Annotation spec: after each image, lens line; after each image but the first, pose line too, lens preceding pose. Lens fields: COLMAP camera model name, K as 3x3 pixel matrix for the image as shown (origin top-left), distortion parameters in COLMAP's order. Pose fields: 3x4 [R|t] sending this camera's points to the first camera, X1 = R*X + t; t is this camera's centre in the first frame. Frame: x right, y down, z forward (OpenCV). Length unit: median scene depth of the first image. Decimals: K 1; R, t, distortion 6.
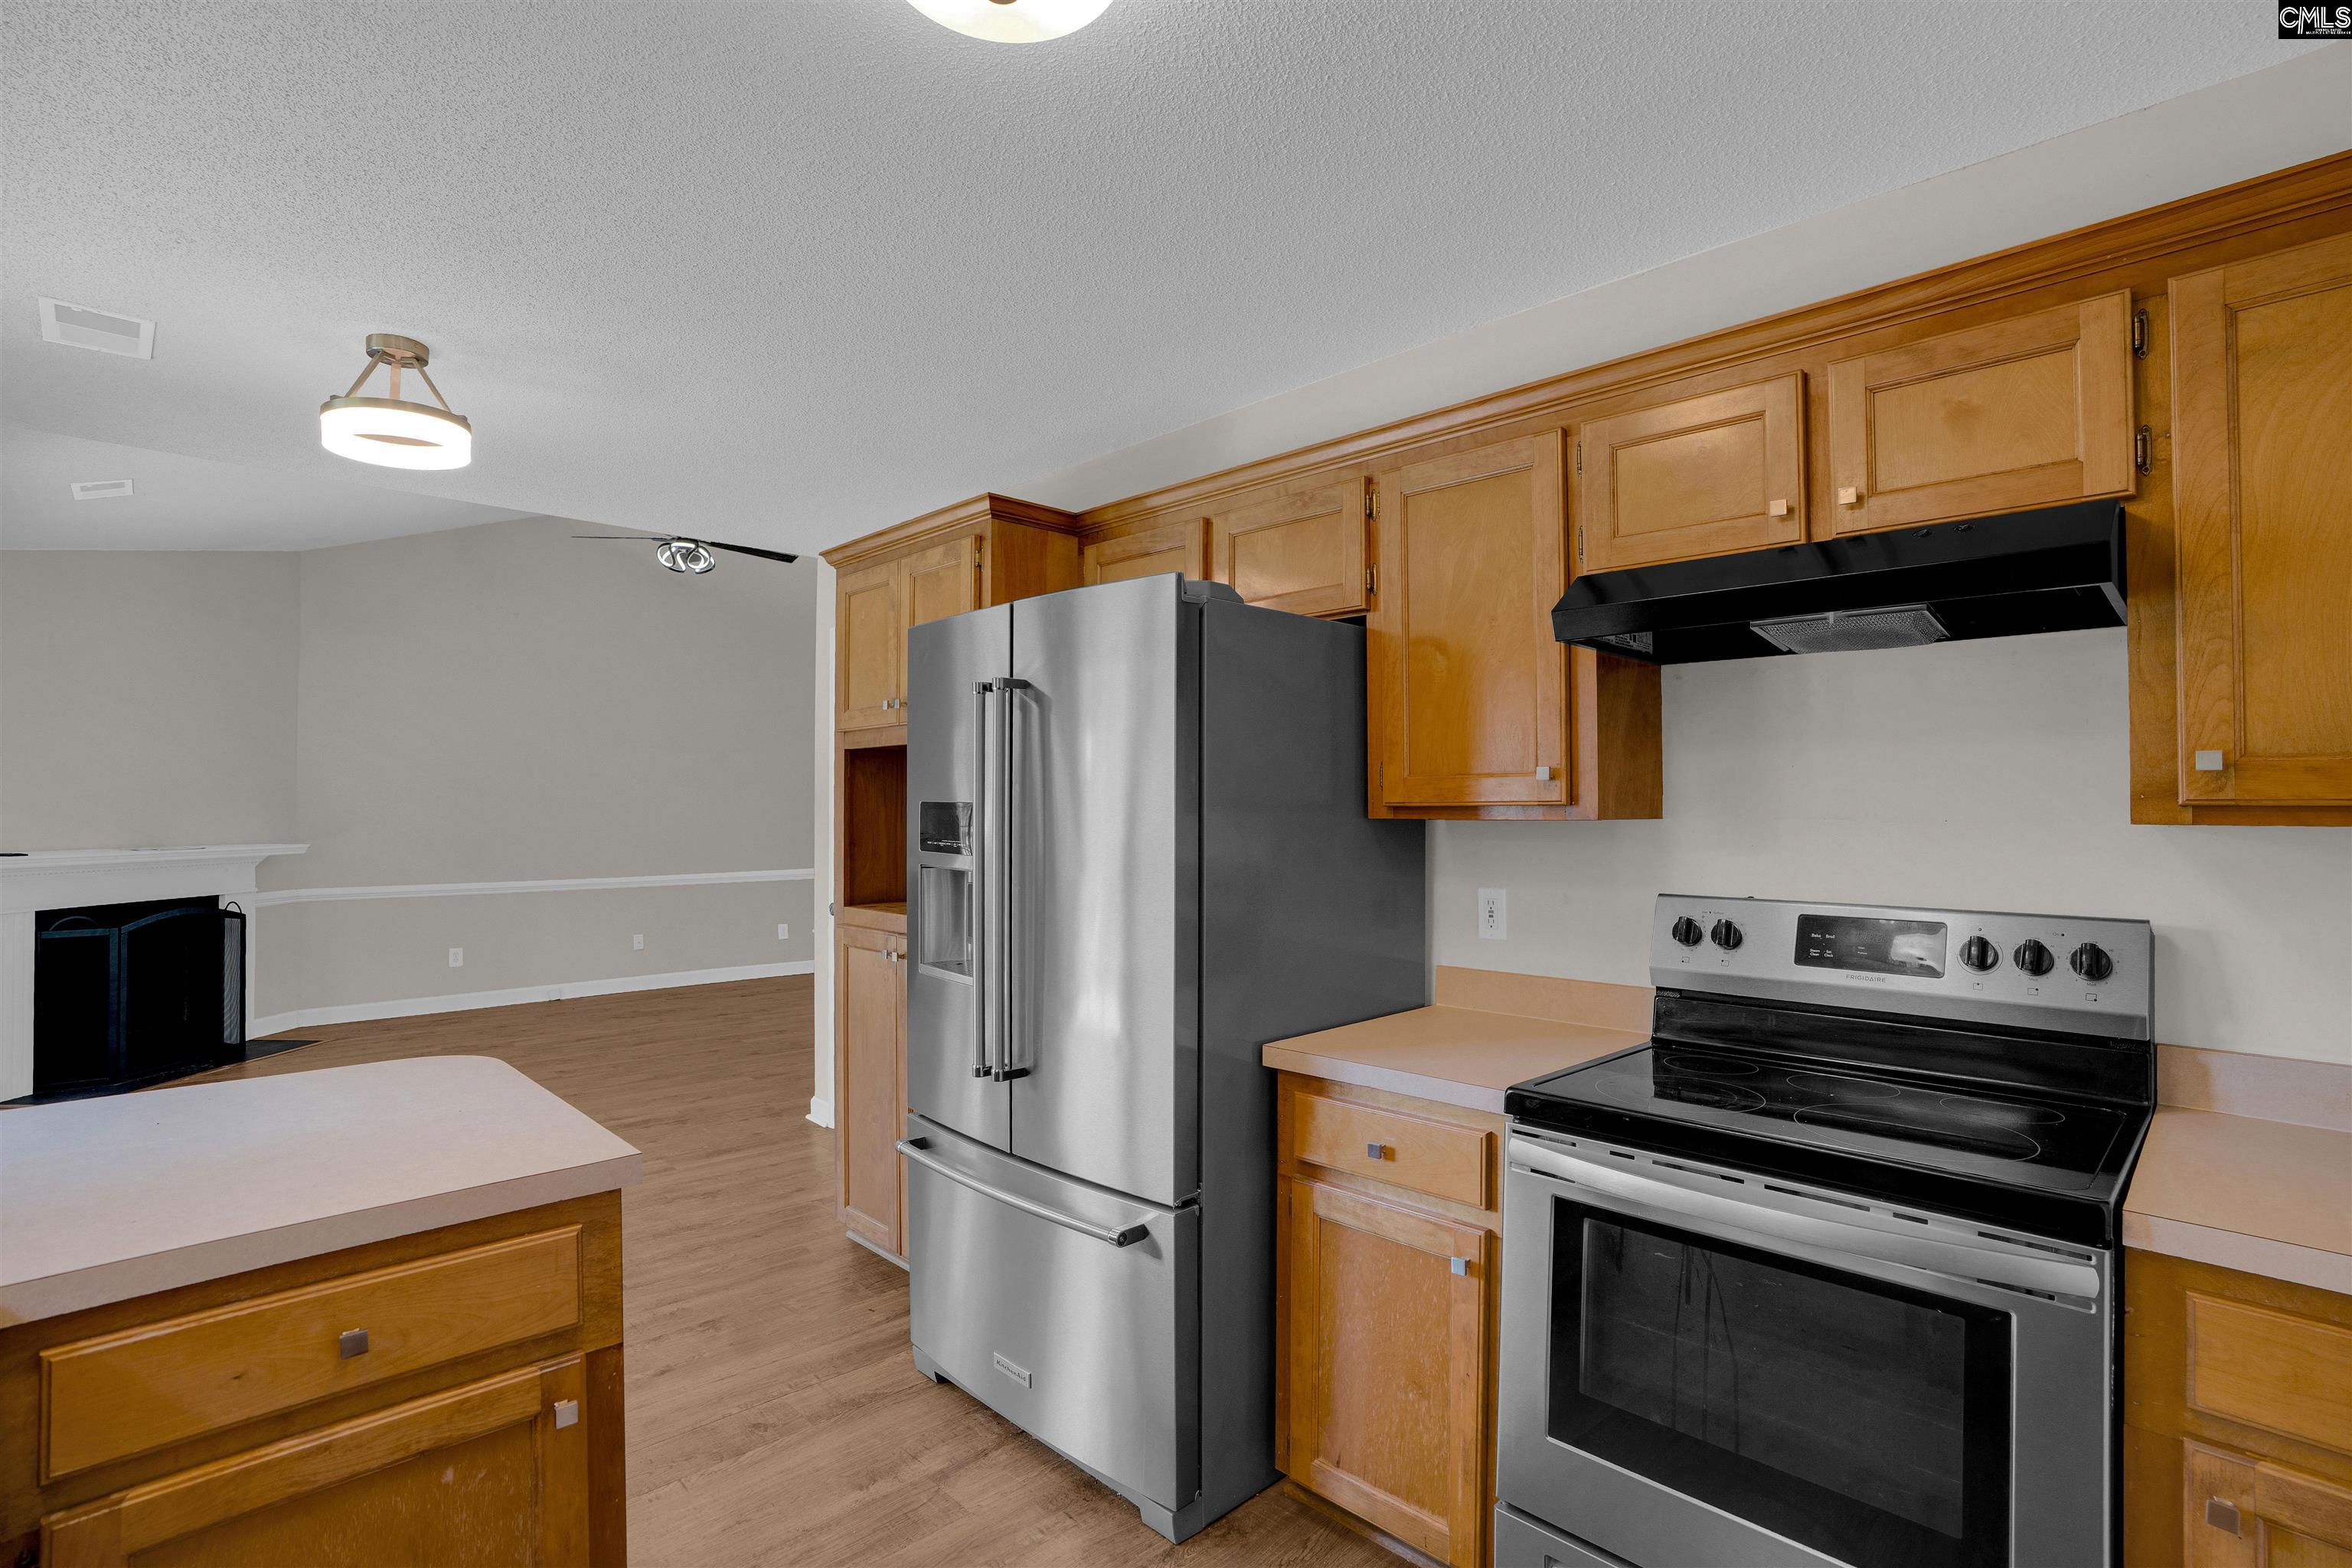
lens RADIAL K [[1147.7, 0, 1178.2], [0, 1147.7, 777.1], [0, 0, 1]] dist [-0.020258, 0.000101]
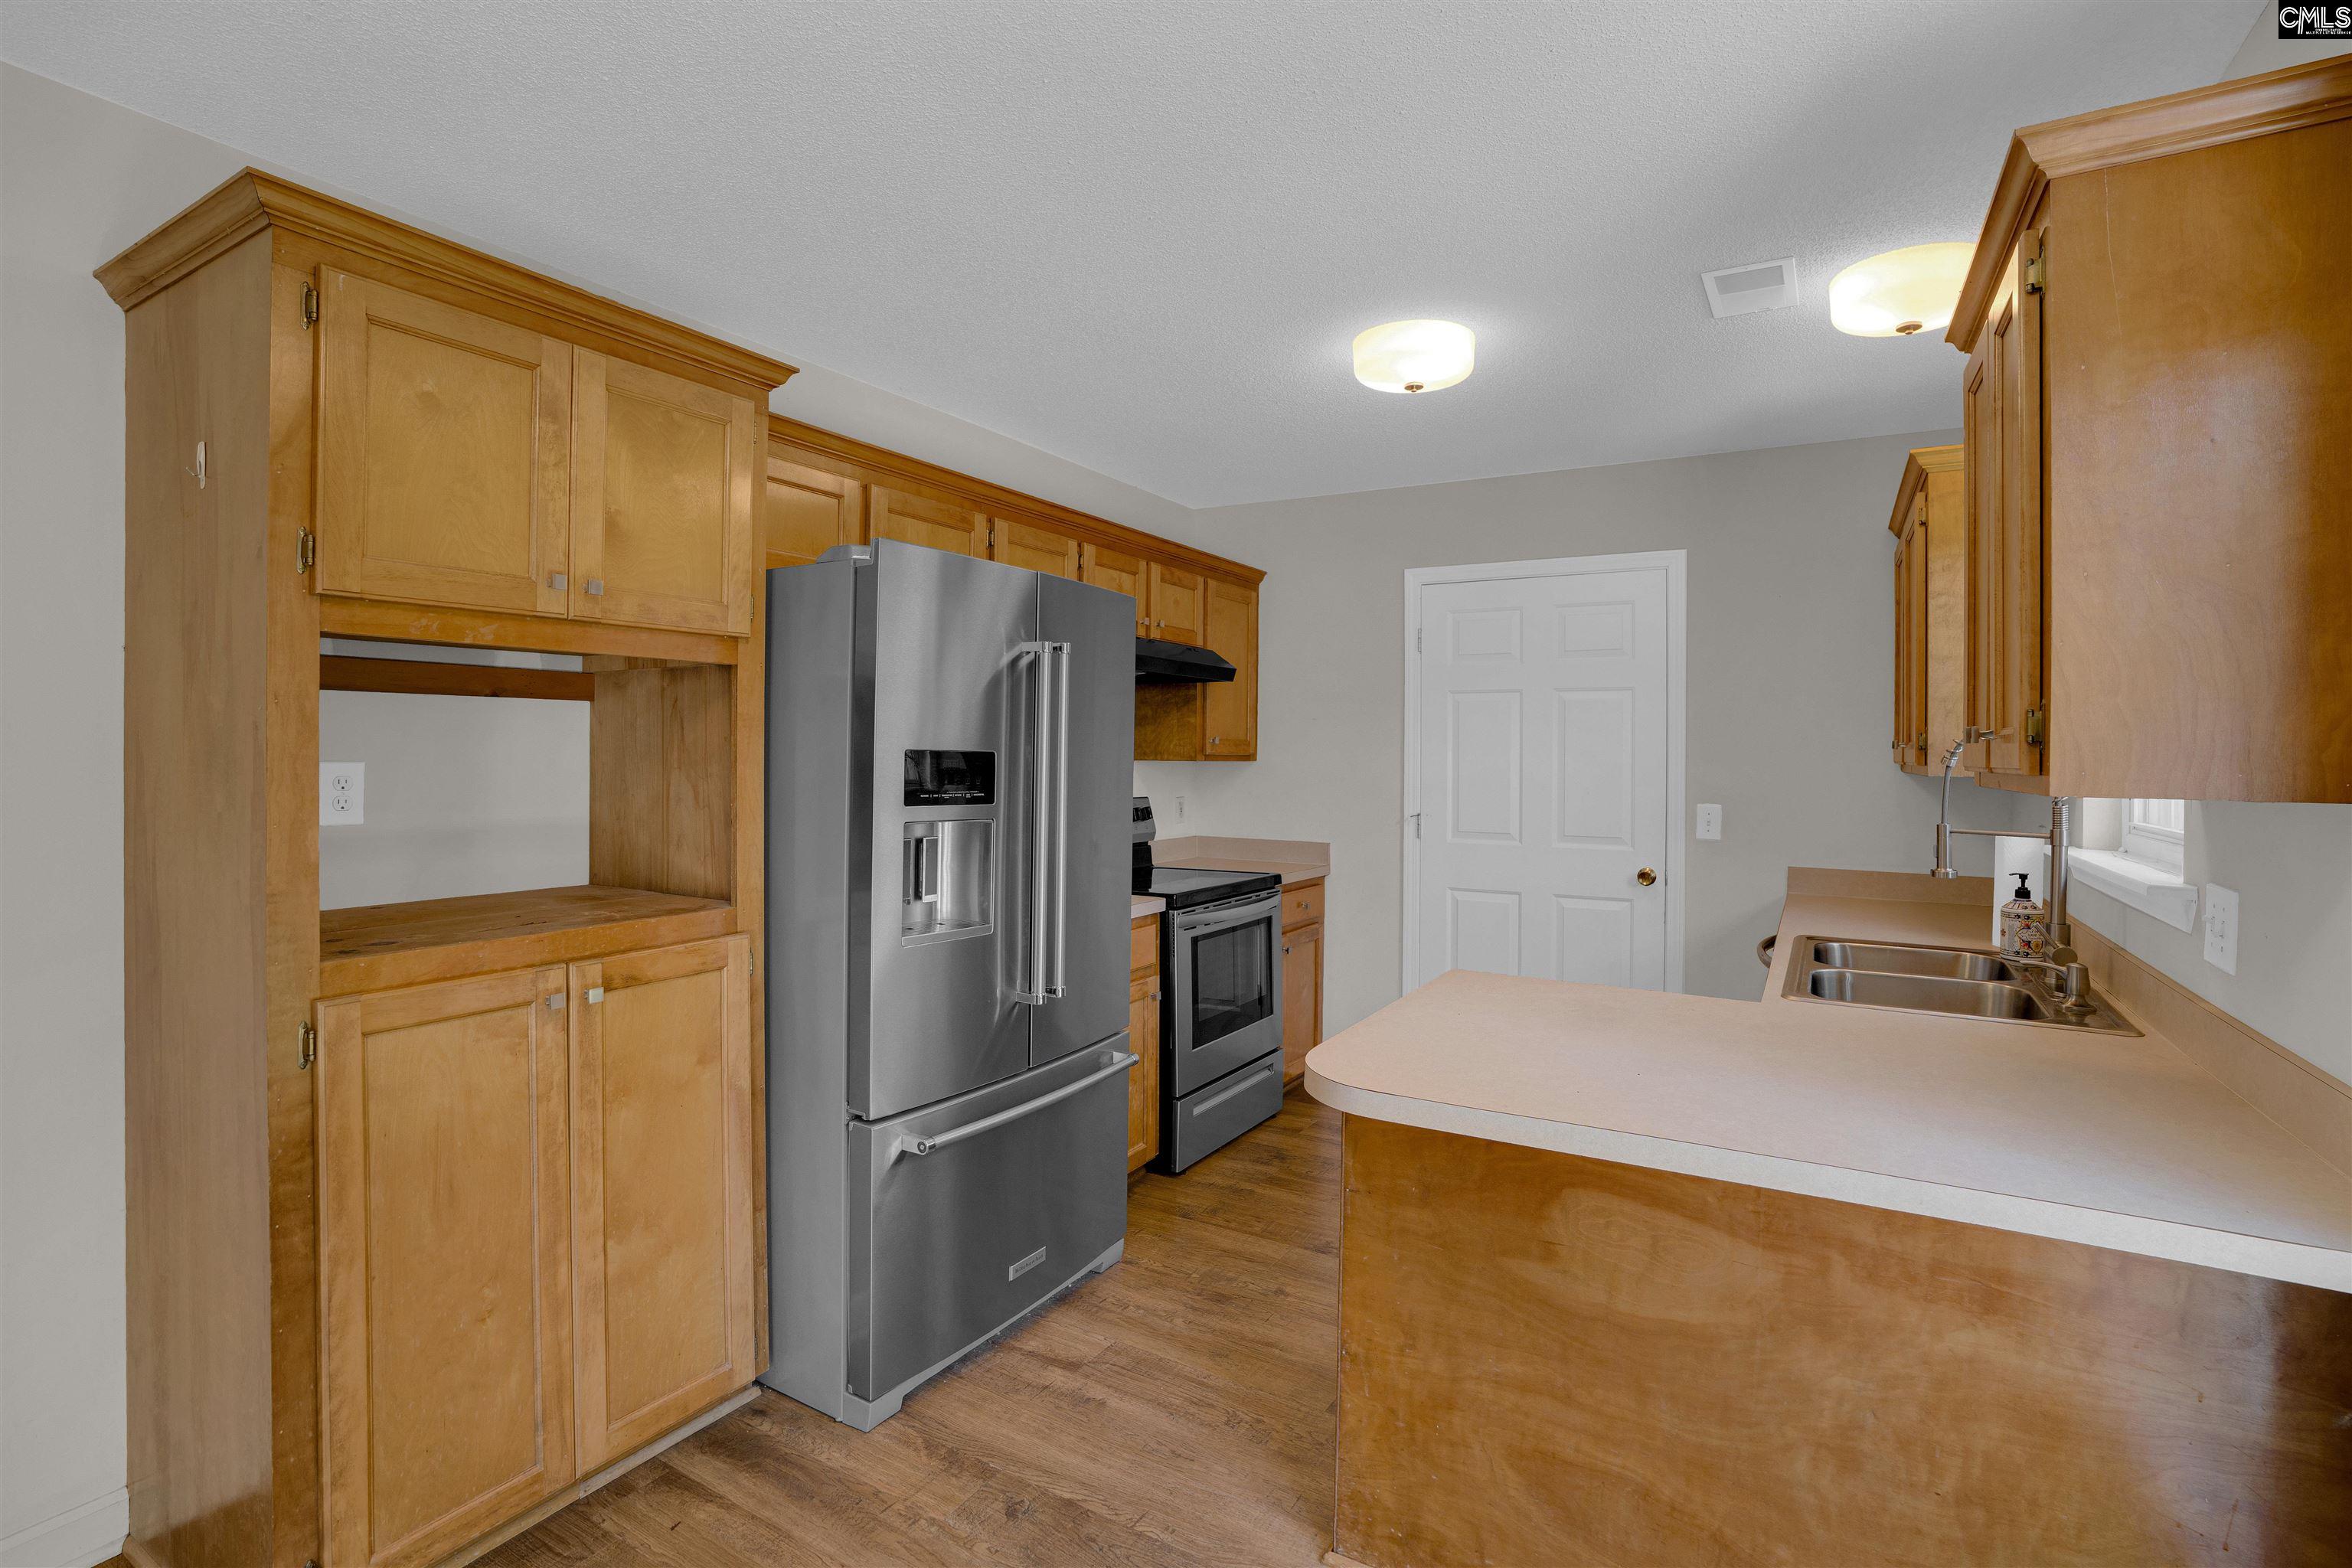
lens RADIAL K [[1111.8, 0, 1125.0], [0, 1111.8, 753.0], [0, 0, 1]] dist [-0.062214, 0.022772]
pose [[-0.245533, 0.002310, 0.969386, -0.968038], [-0.027362, 0.999582, -0.009312, 0.023711], [-0.969002, -0.028811, -0.245367, 0.951830]]
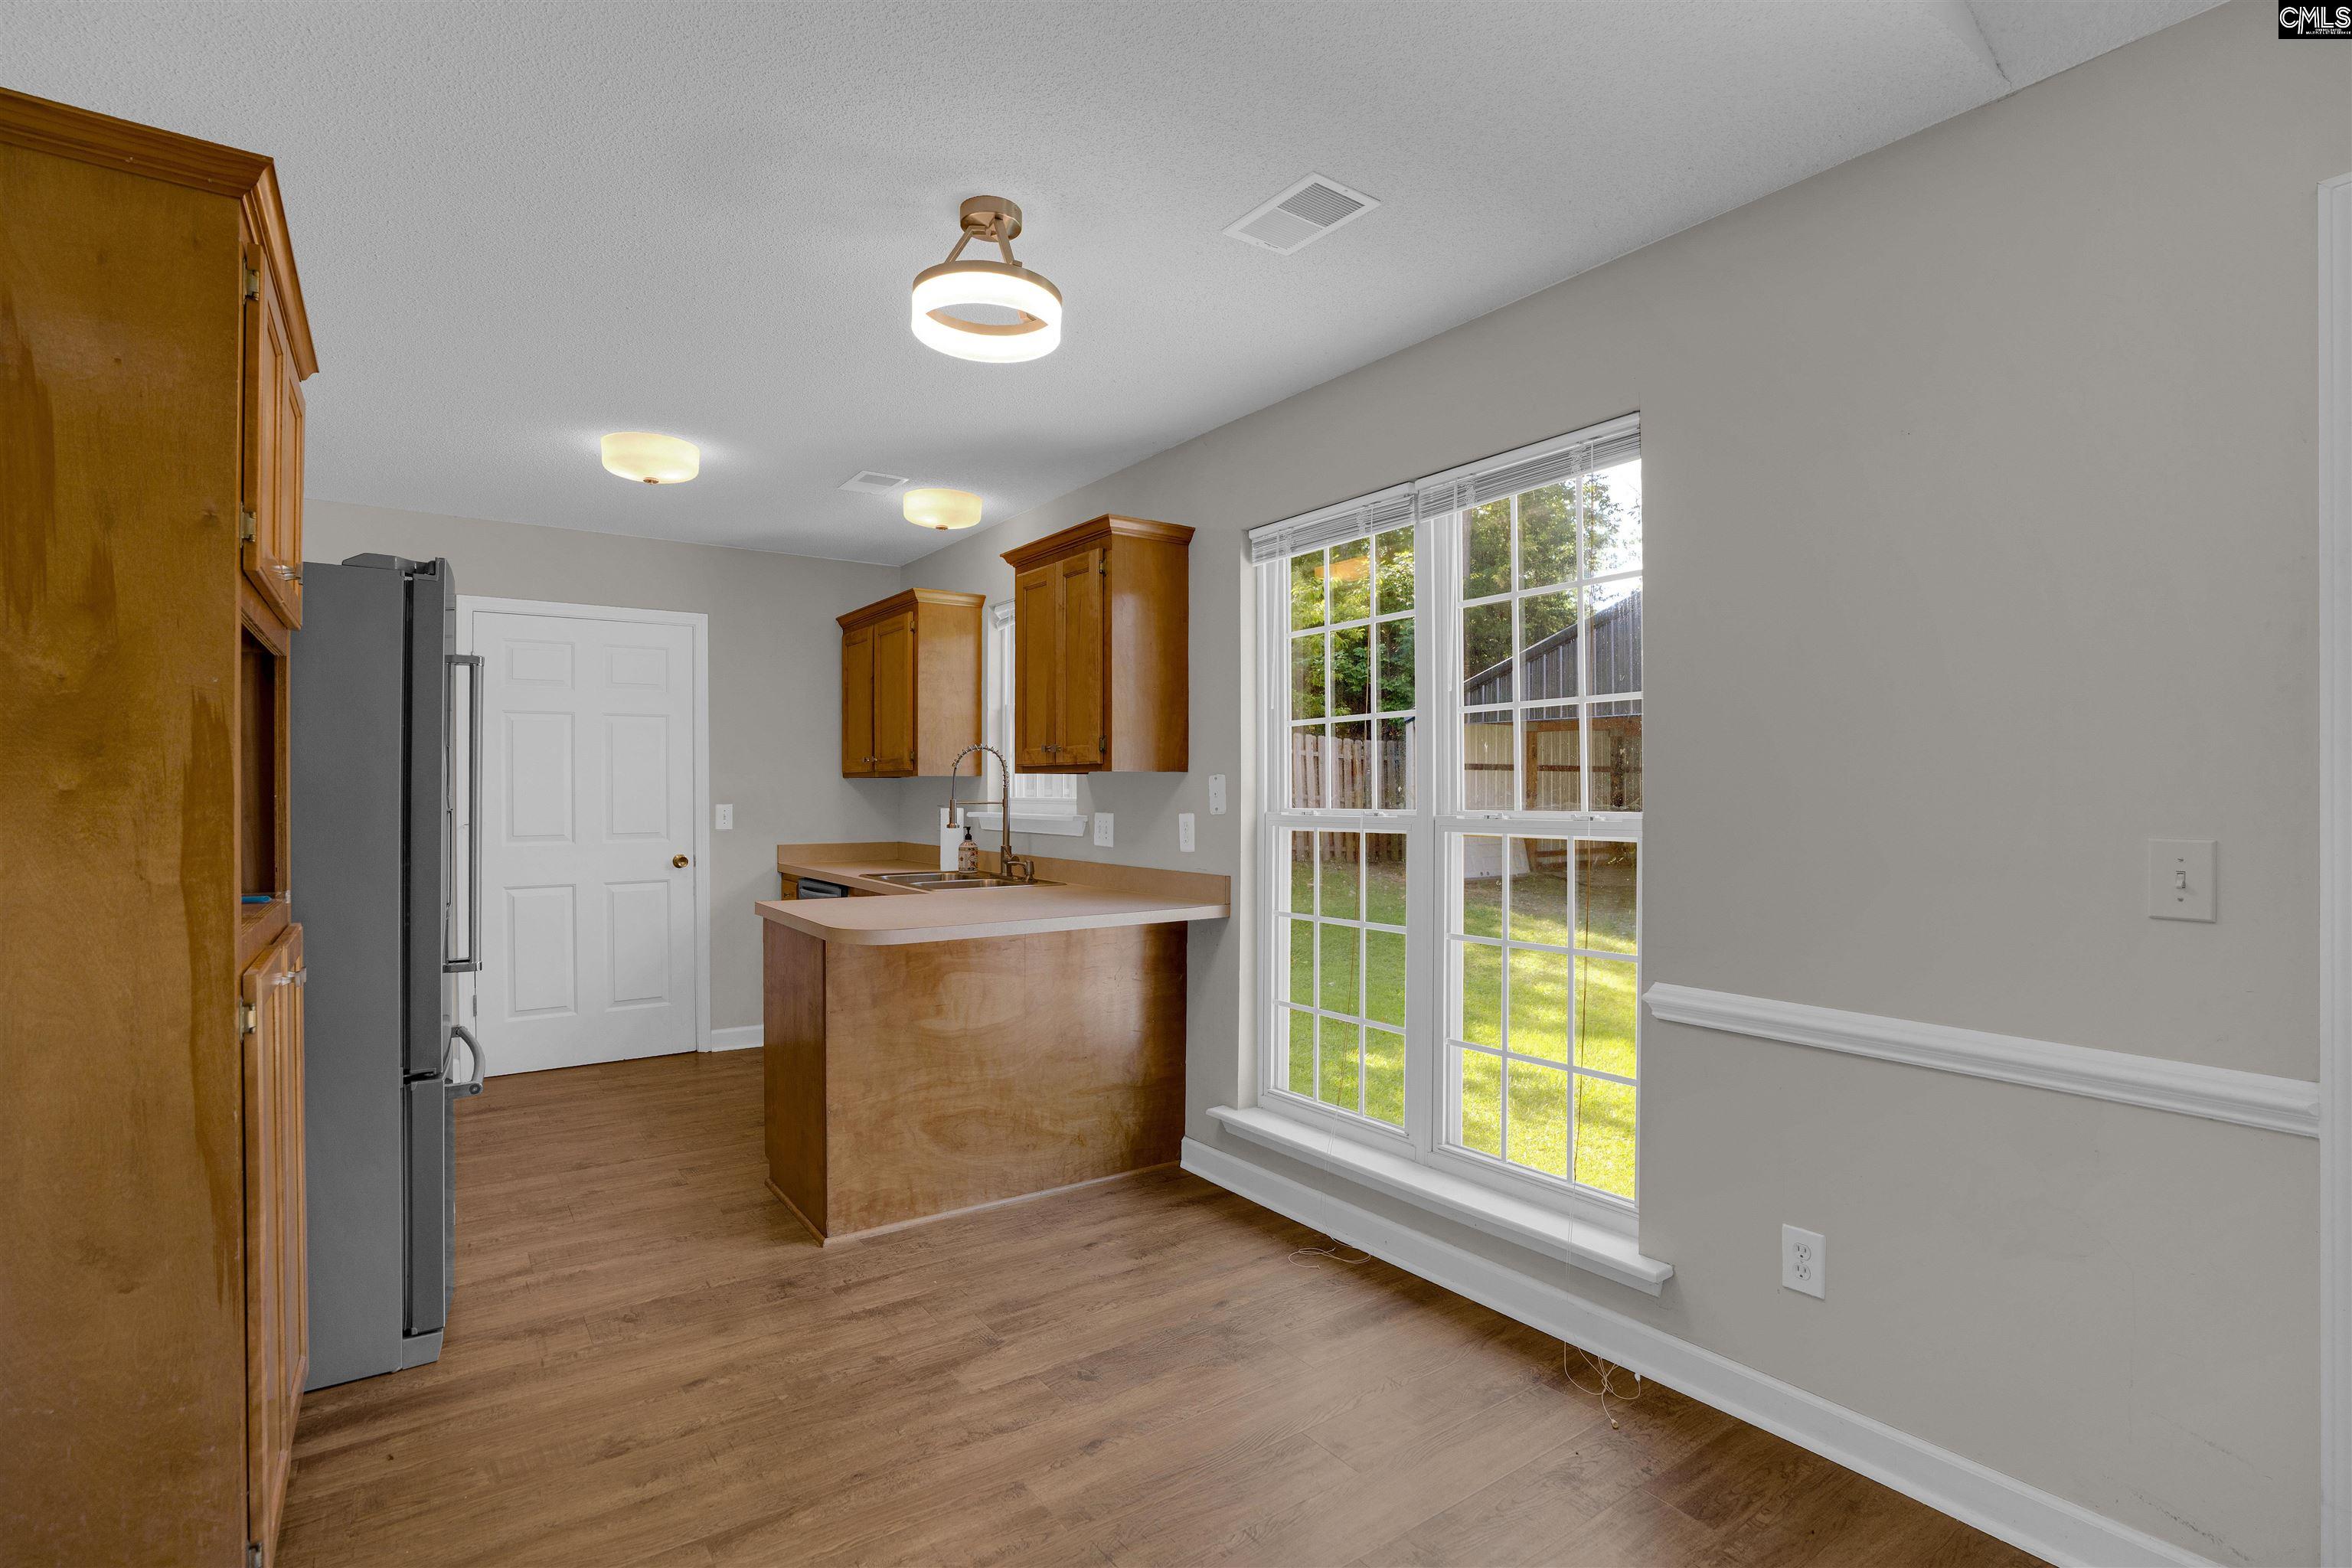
lens RADIAL K [[1164.1, 0, 1207.1], [0, 1164.1, 788.4], [0, 0, 1]] dist [-0.074688, 0.034731]
pose [[-0.991119, 0.007923, 0.132745, -0.898418], [0.004993, 0.999737, -0.022386, 0.074338], [-0.132888, -0.021524, -0.990897, 1.696025]]
